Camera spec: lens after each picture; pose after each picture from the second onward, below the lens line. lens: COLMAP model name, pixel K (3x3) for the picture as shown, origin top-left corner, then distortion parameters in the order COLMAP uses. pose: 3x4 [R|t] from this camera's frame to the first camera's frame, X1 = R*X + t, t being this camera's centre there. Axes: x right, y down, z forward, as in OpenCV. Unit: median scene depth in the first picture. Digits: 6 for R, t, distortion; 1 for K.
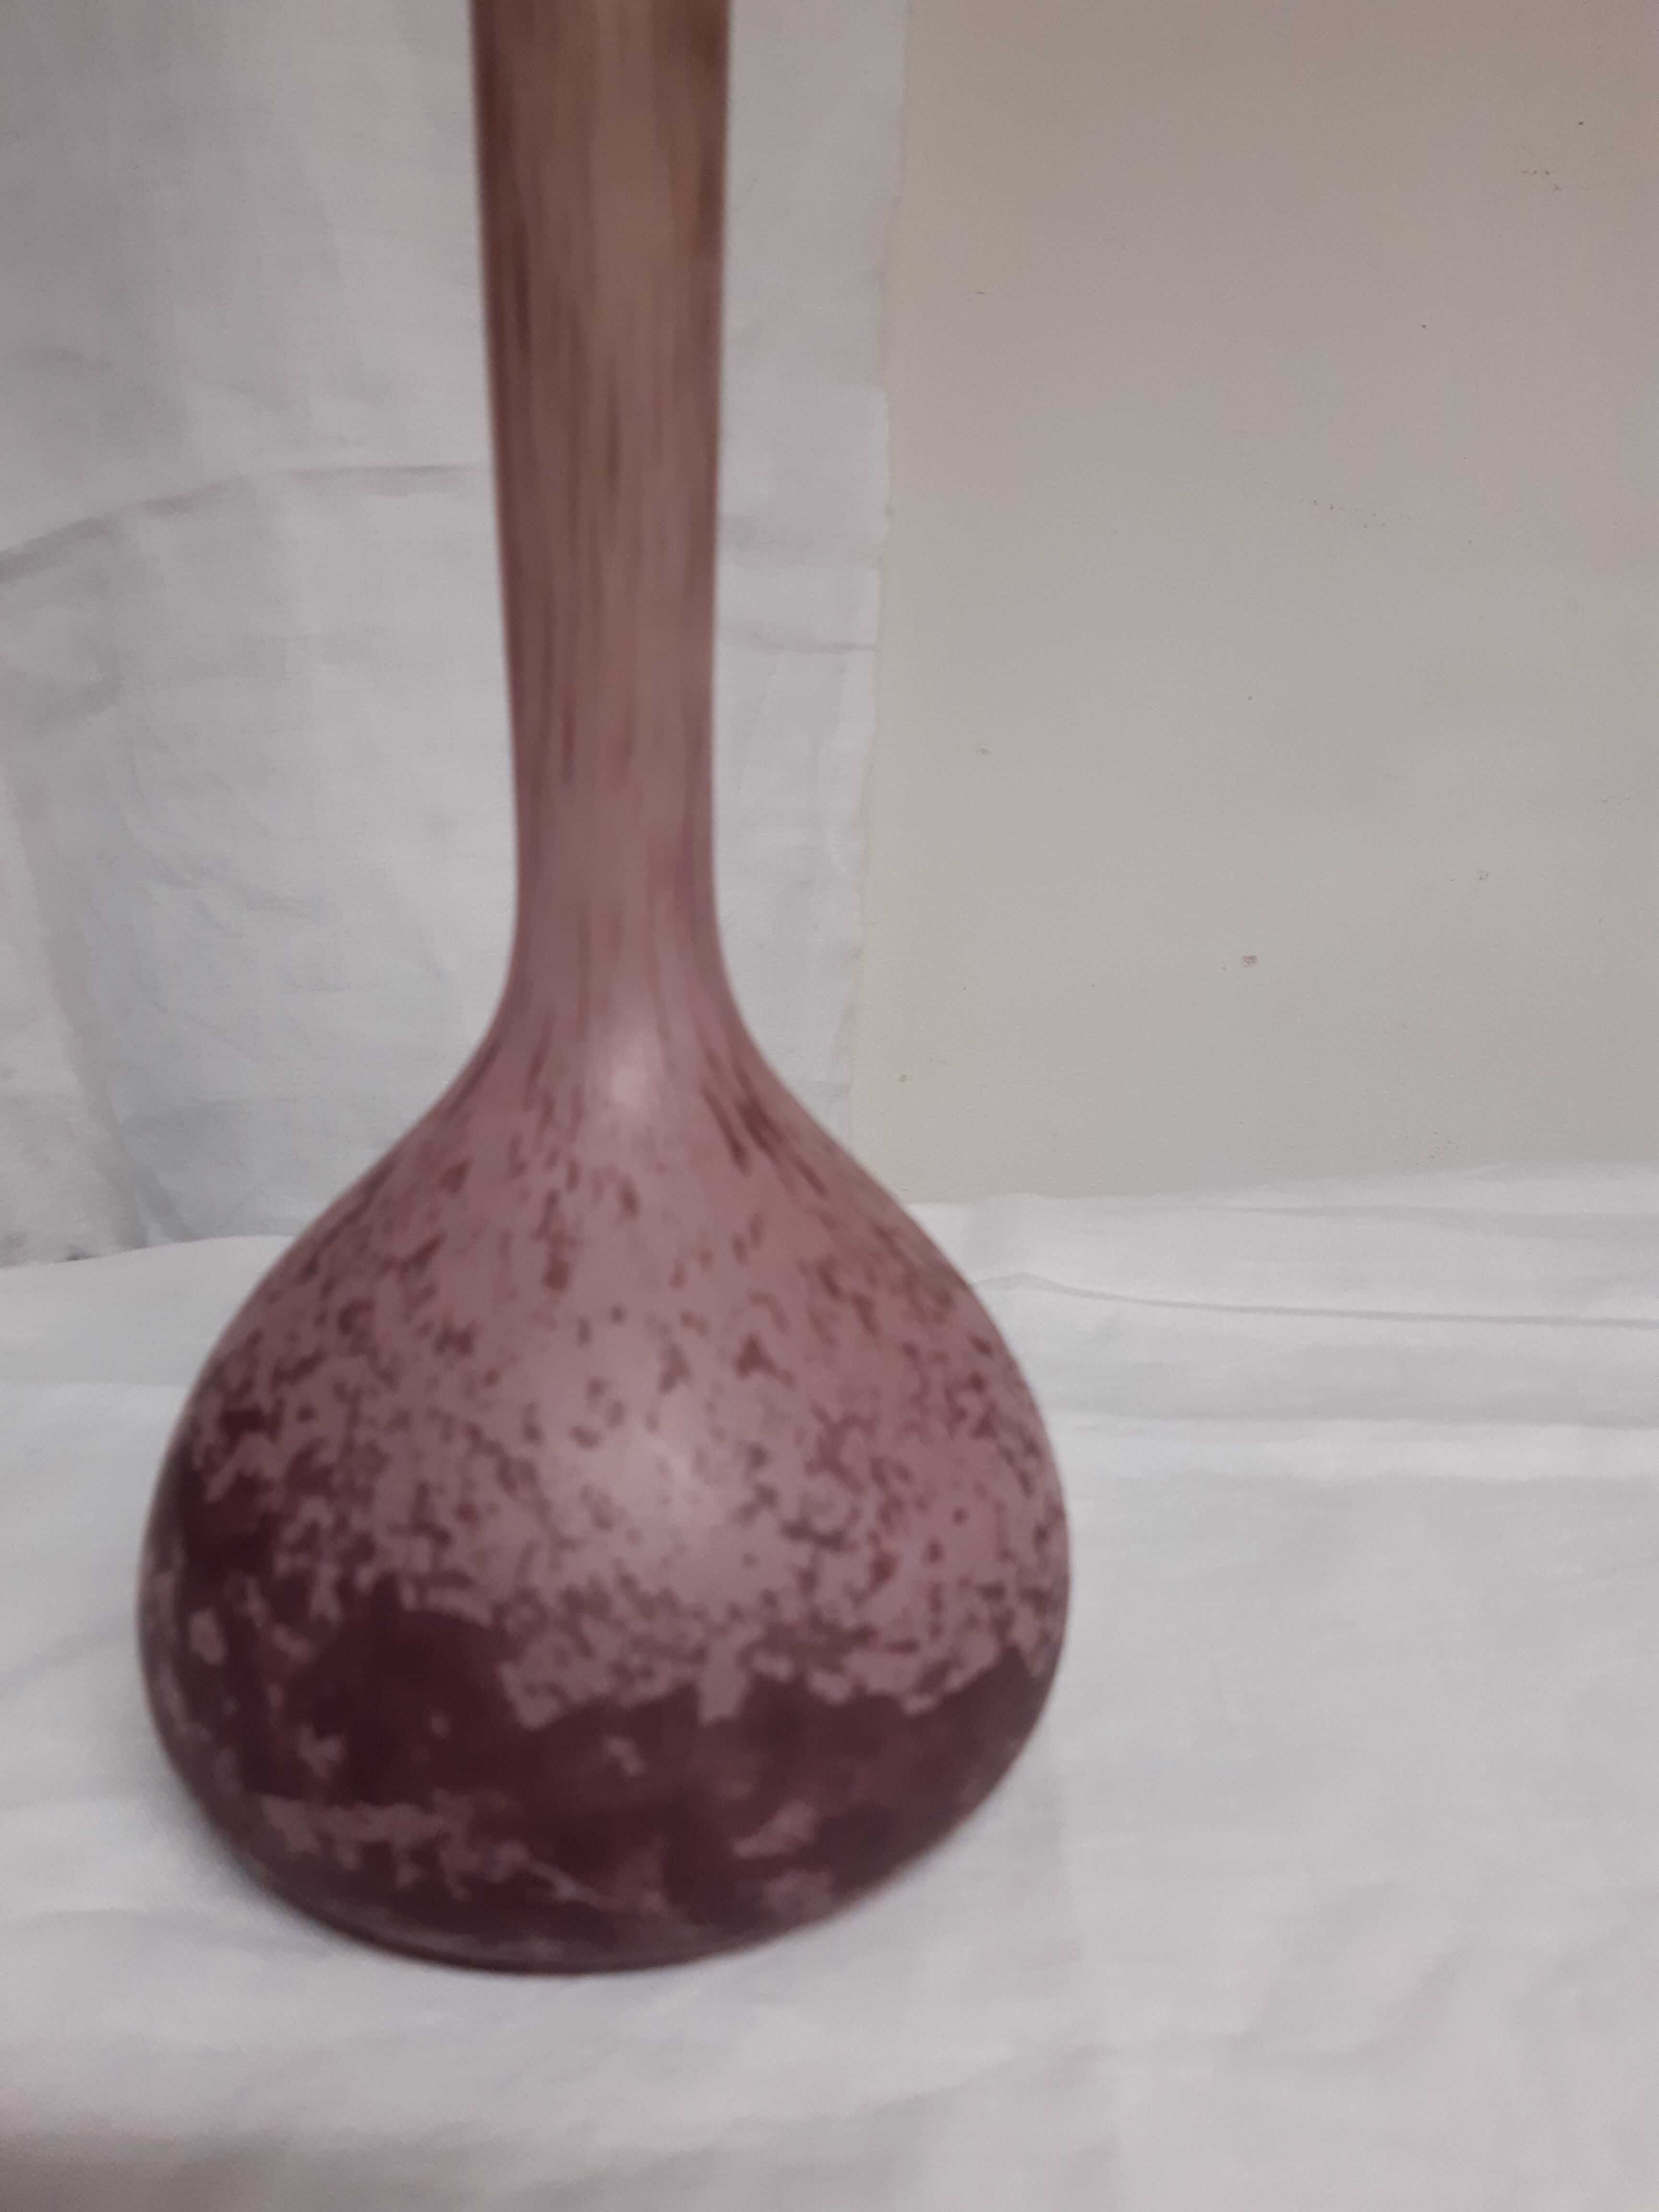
lens RADIAL K [[1702.8, 0, 829.5], [0, 1702.8, 1106.0], [0, 0, 1]] dist [0.075928, -0.163534]
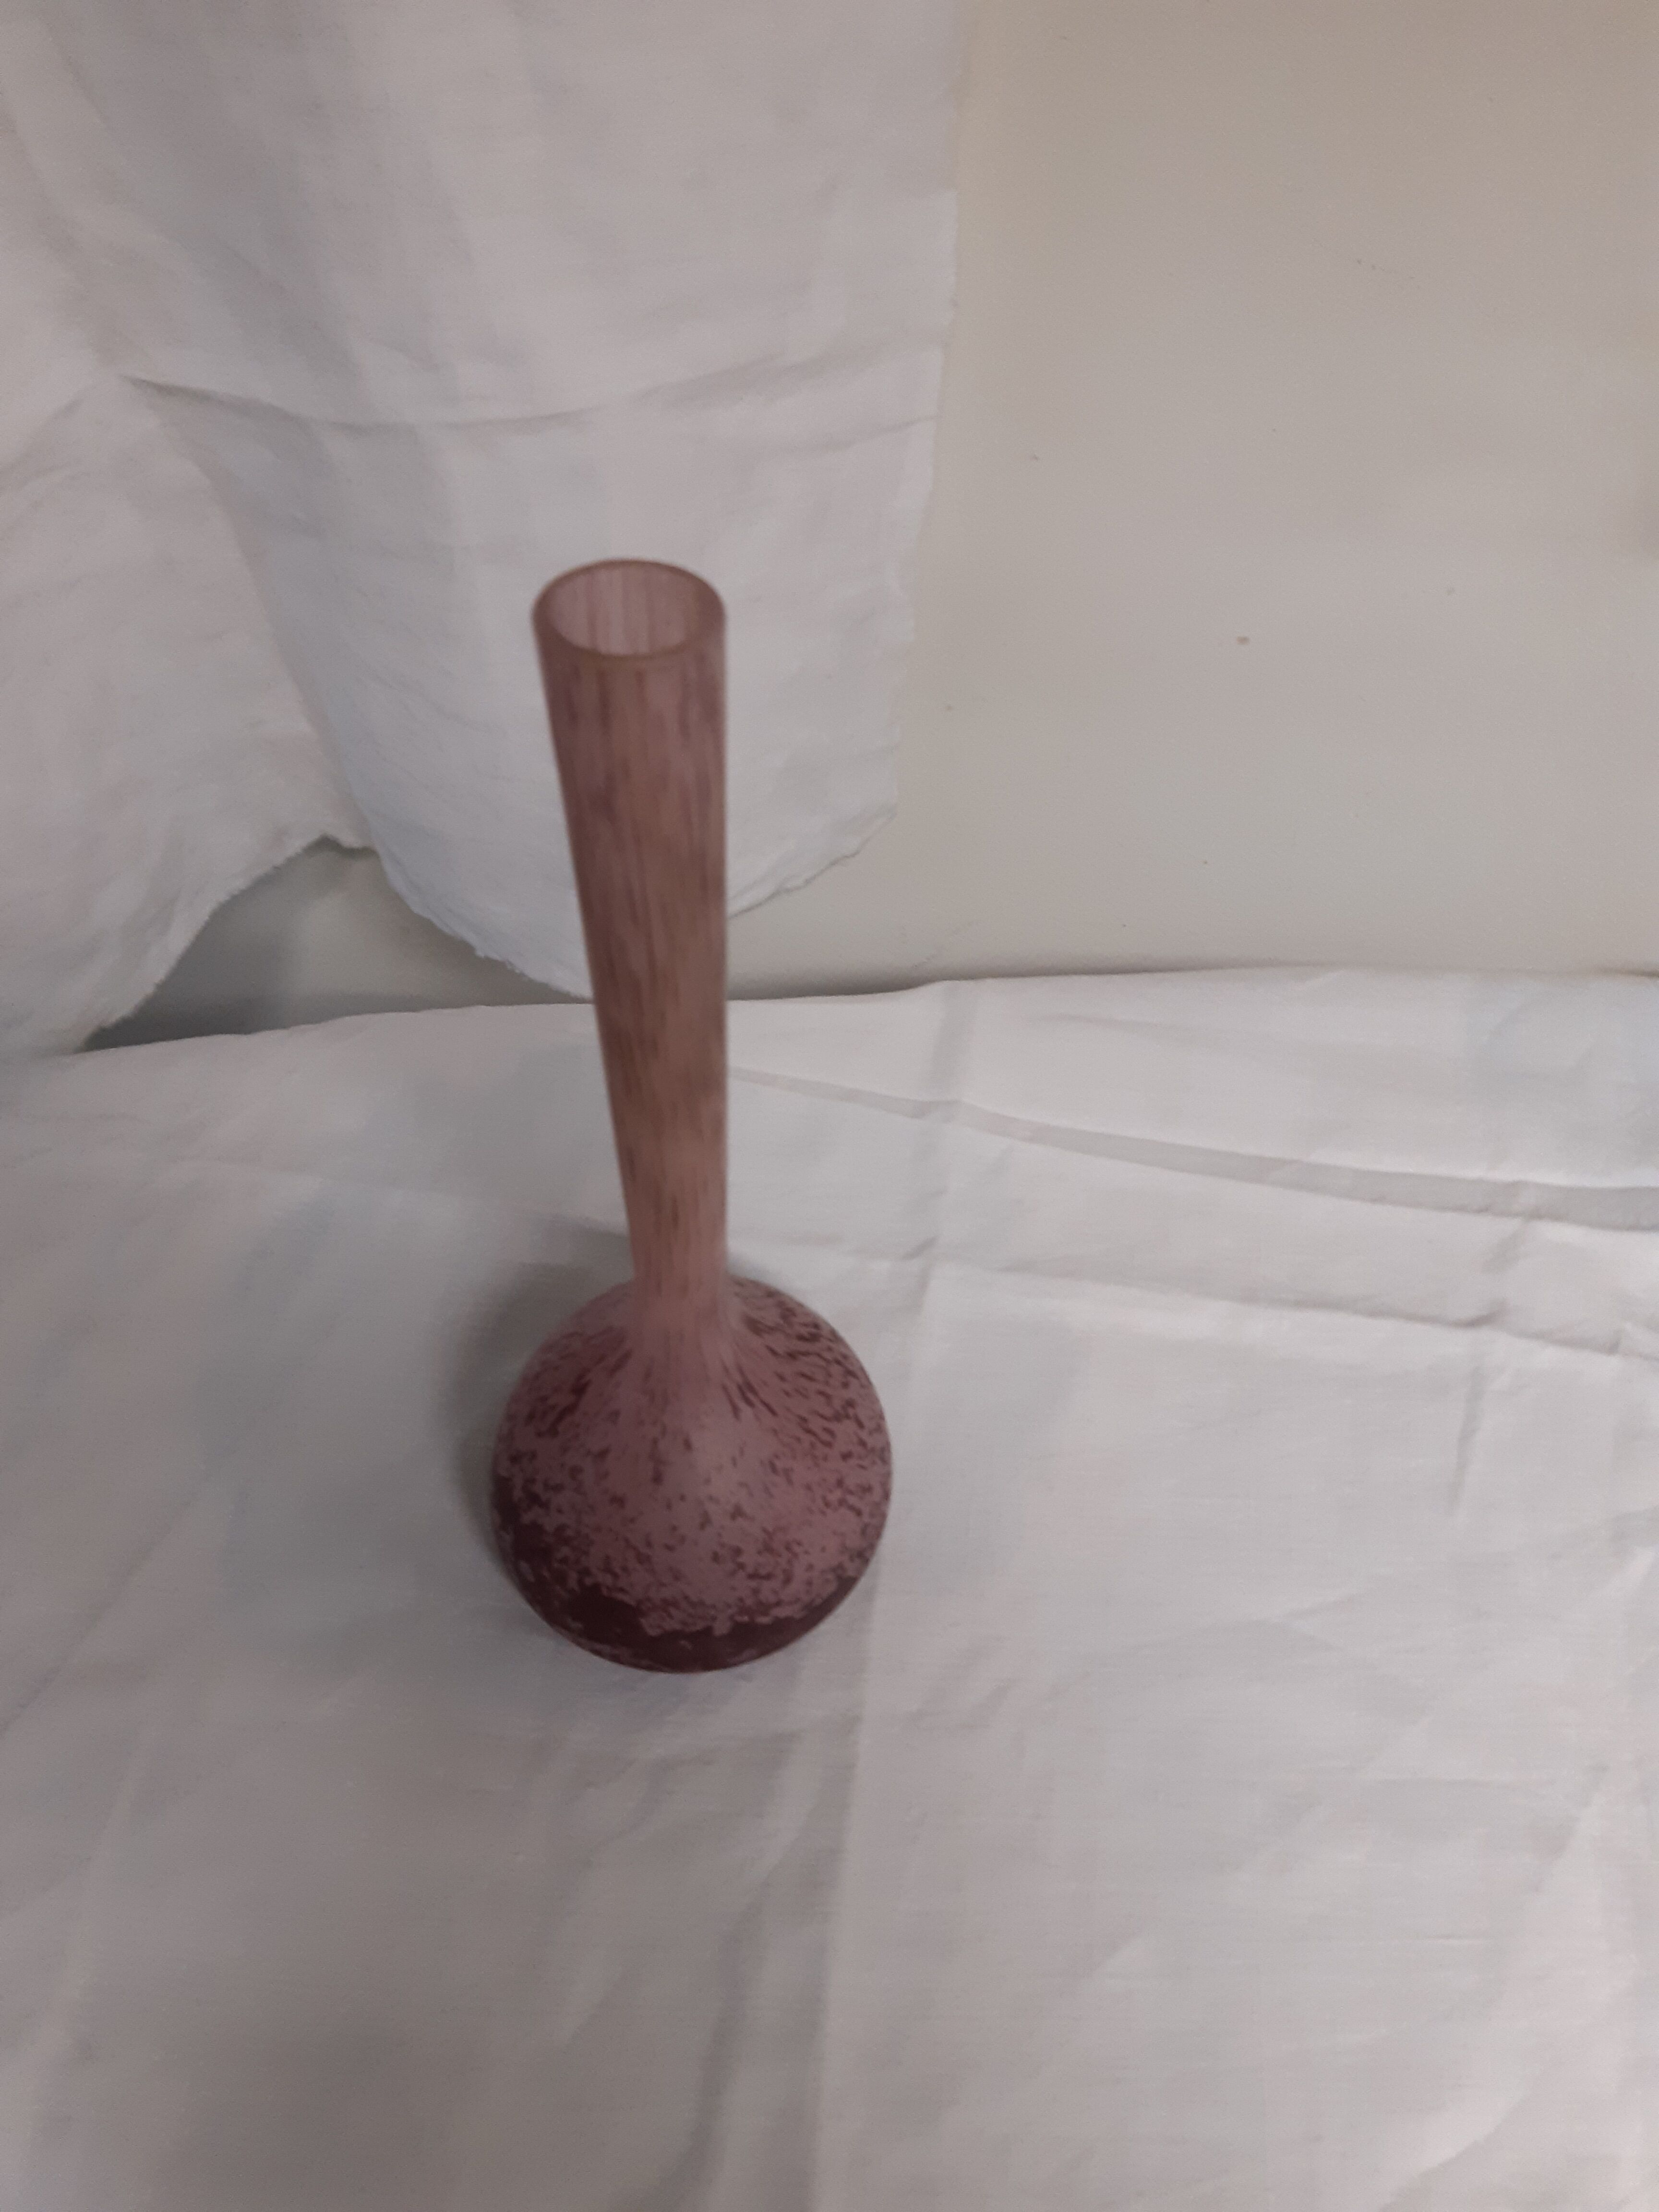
lens RADIAL K [[1666.7, 0, 829.5], [0, 1666.7, 1106.0], [0, 0, 1]] dist [0.062001, -0.161881]
pose [[0.995611, 0.074706, -0.056370, 0.182540], [-0.031602, 0.835312, 0.548868, -1.698721], [0.088090, -0.544677, 0.834006, -0.689130]]
